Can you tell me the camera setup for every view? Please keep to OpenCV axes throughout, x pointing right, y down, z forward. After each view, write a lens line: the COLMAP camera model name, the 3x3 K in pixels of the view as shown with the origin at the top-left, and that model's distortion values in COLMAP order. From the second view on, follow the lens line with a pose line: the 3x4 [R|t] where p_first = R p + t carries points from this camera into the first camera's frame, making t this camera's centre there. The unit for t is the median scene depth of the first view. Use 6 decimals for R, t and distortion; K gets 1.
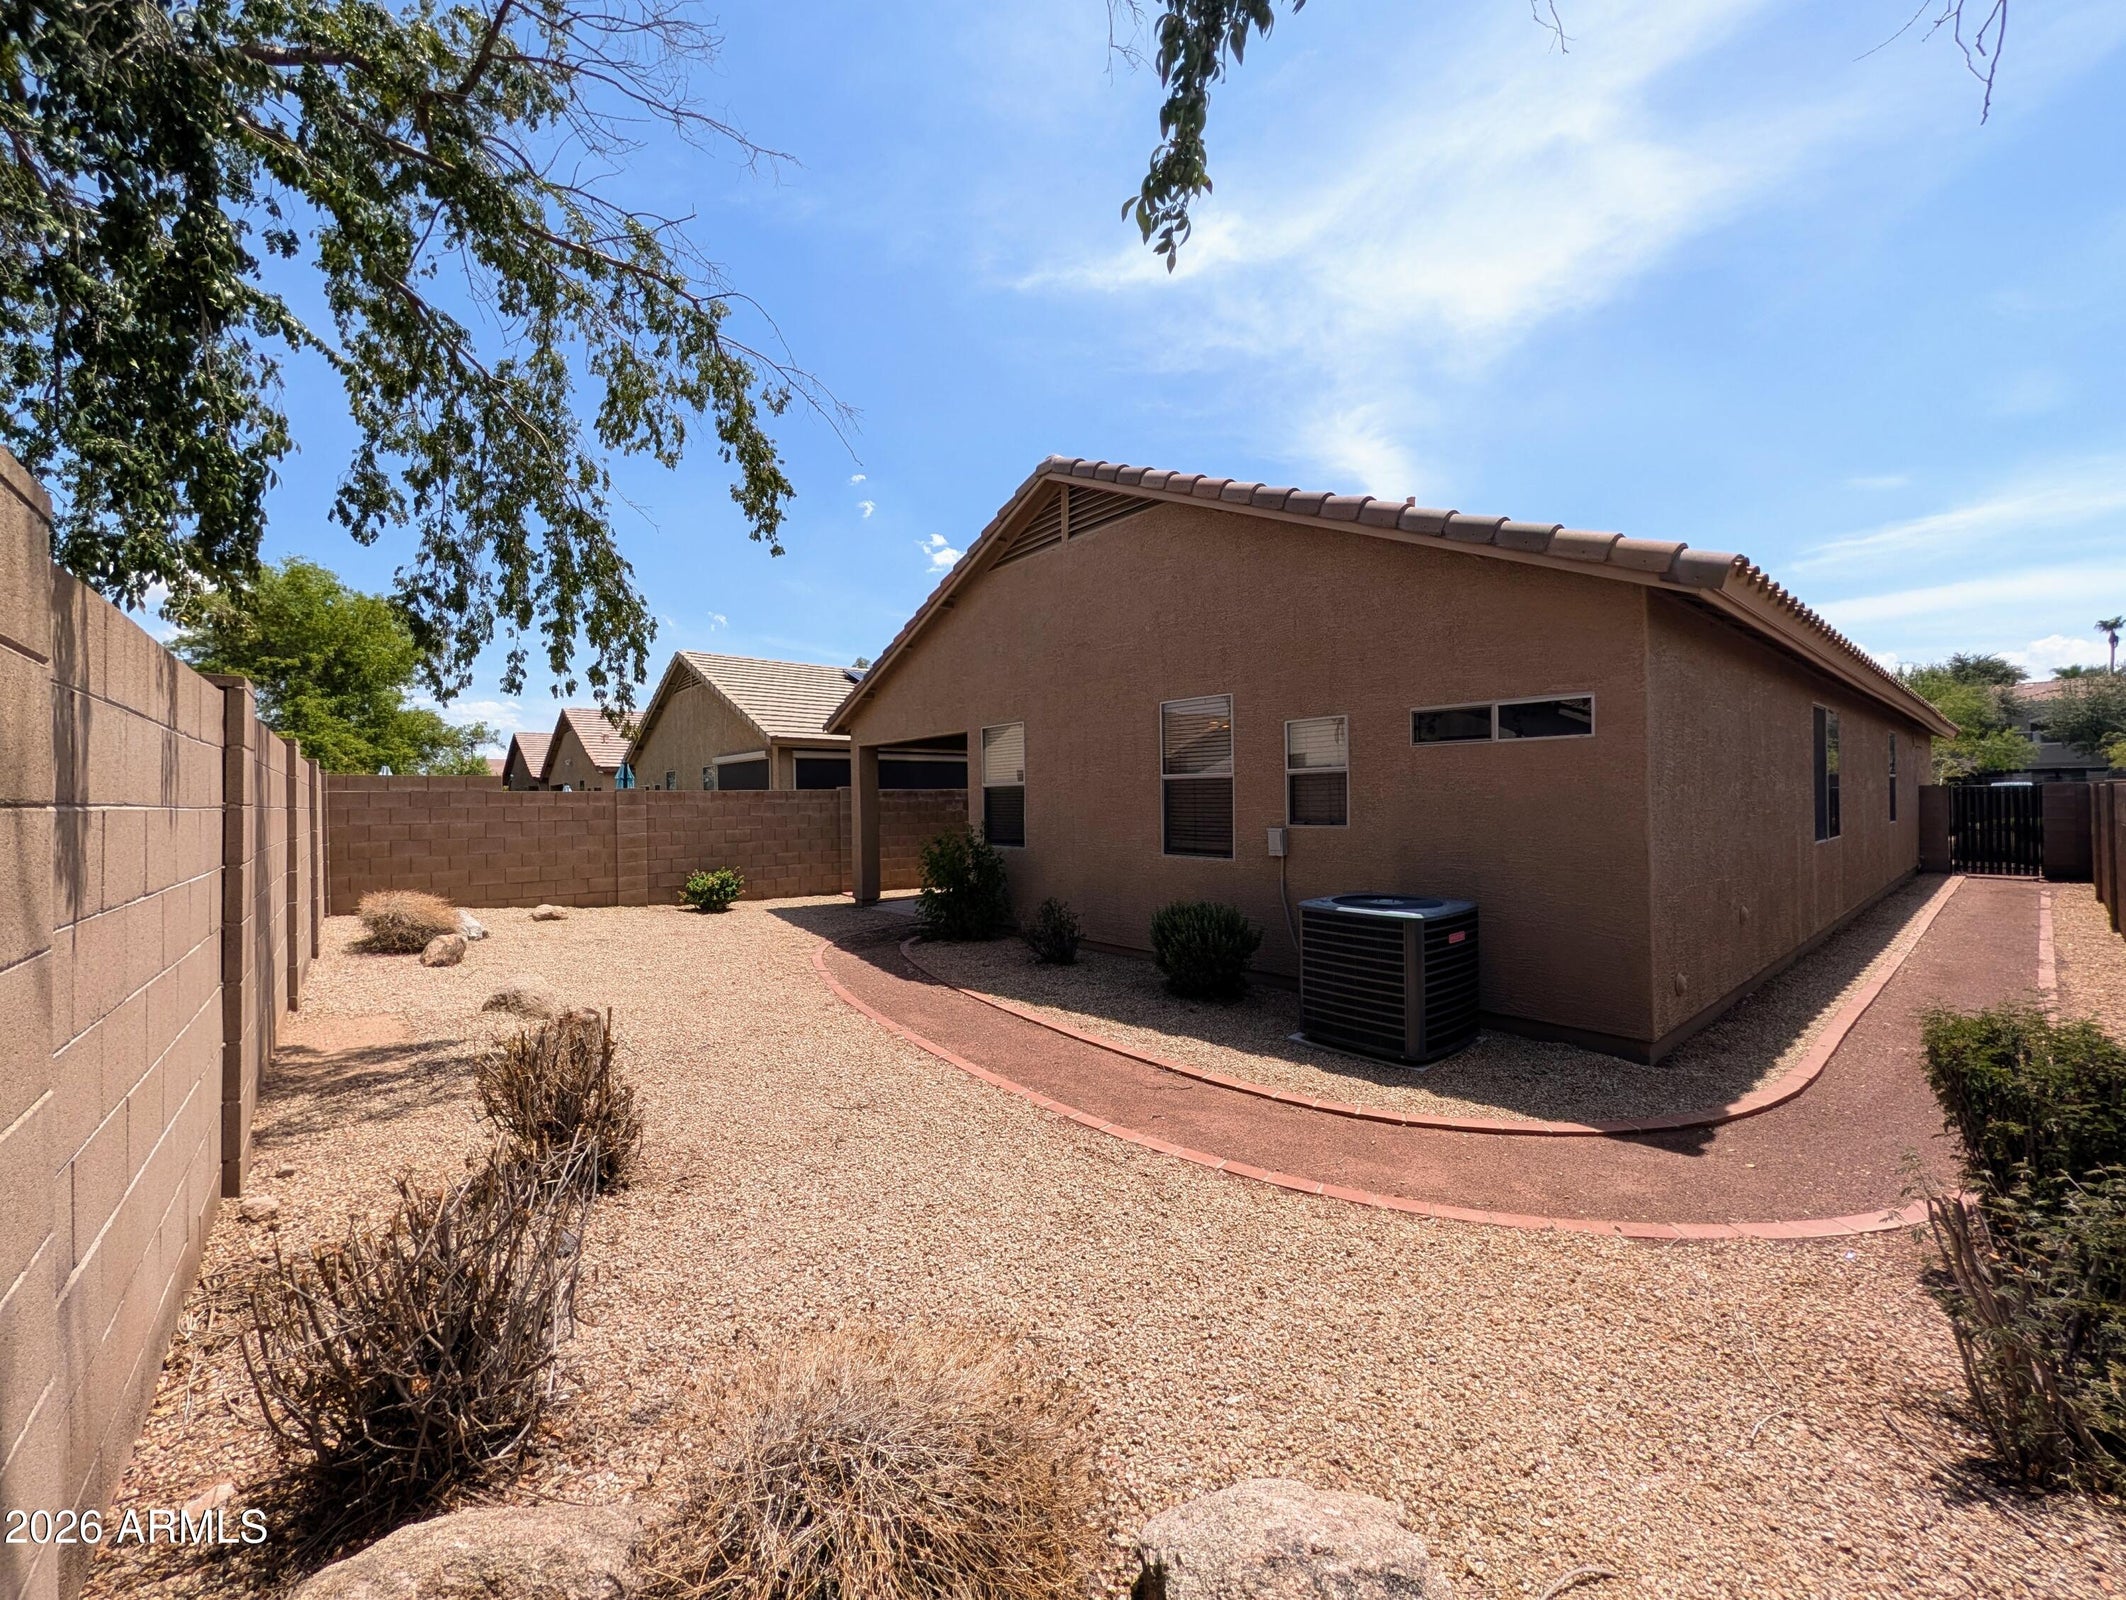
lens RADIAL K [[819.1, 0, 1056.5], [0, 819.1, 798.7], [0, 0, 1]] dist [0.000754, 0.000217]
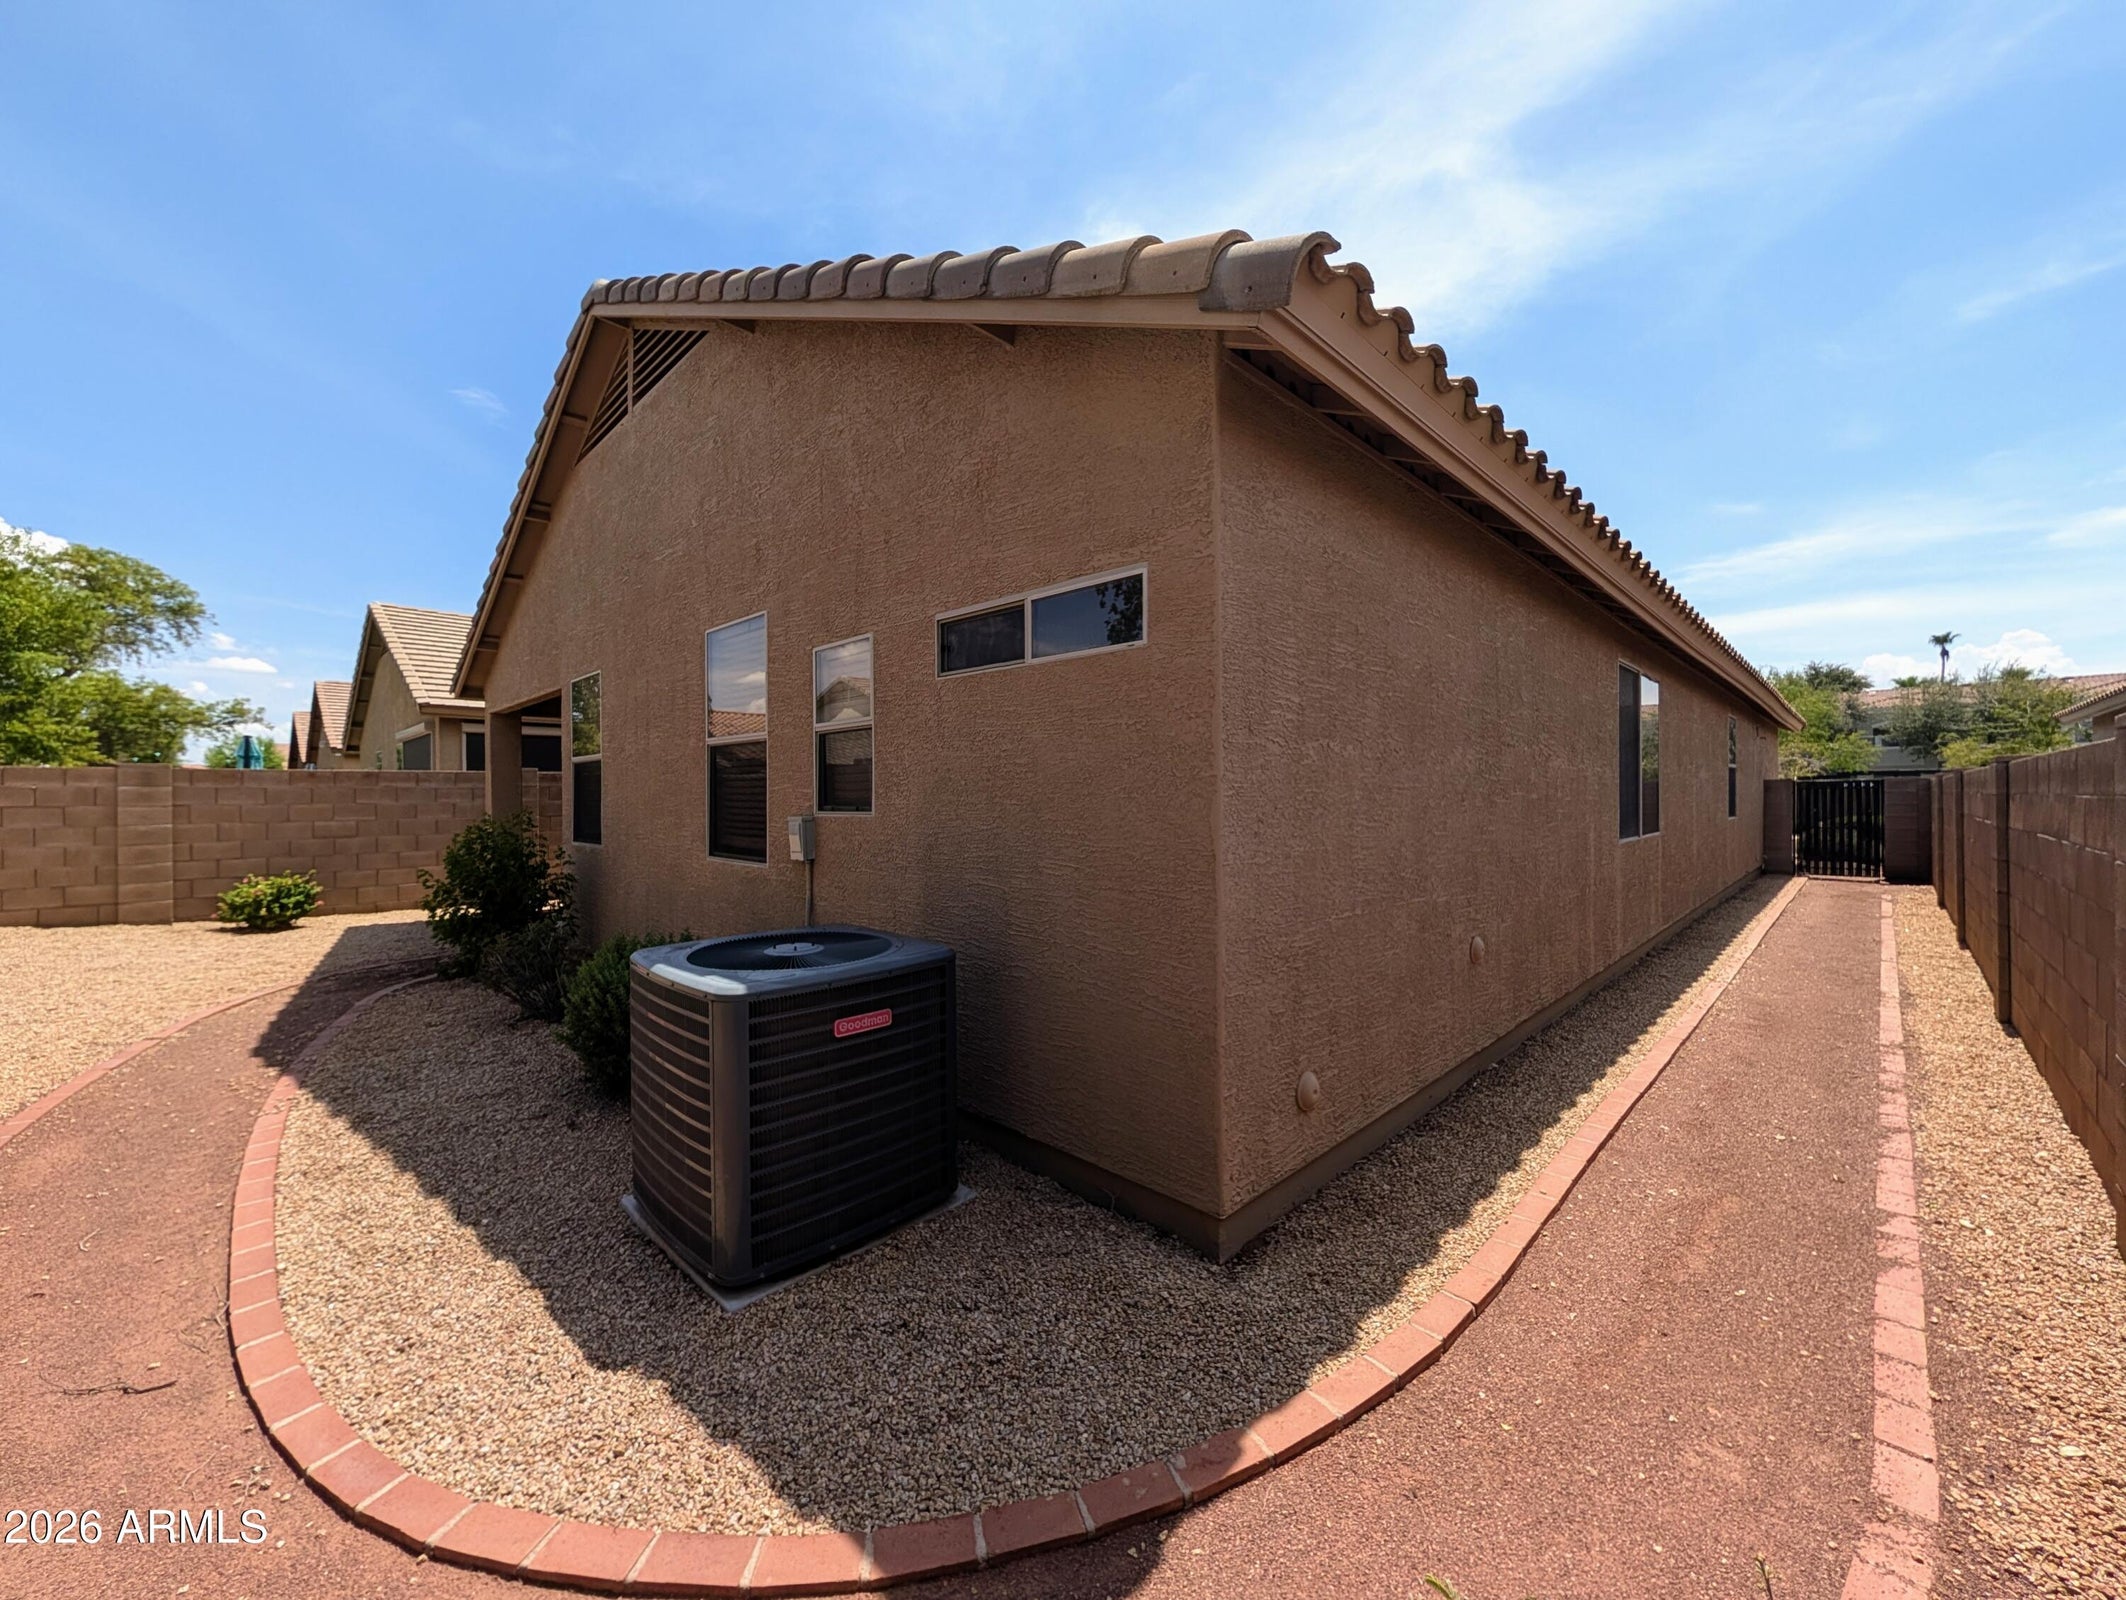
lens RADIAL K [[819.1, 0, 1057.1], [0, 819.1, 801.2], [0, 0, 1]] dist [0.000754, 0.000217]
pose [[0.996091, 0.006267, 0.088105, 0.272184], [-0.006867, 0.999955, 0.006513, 0.012090], [-0.088060, -0.007093, 0.996090, 0.229535]]
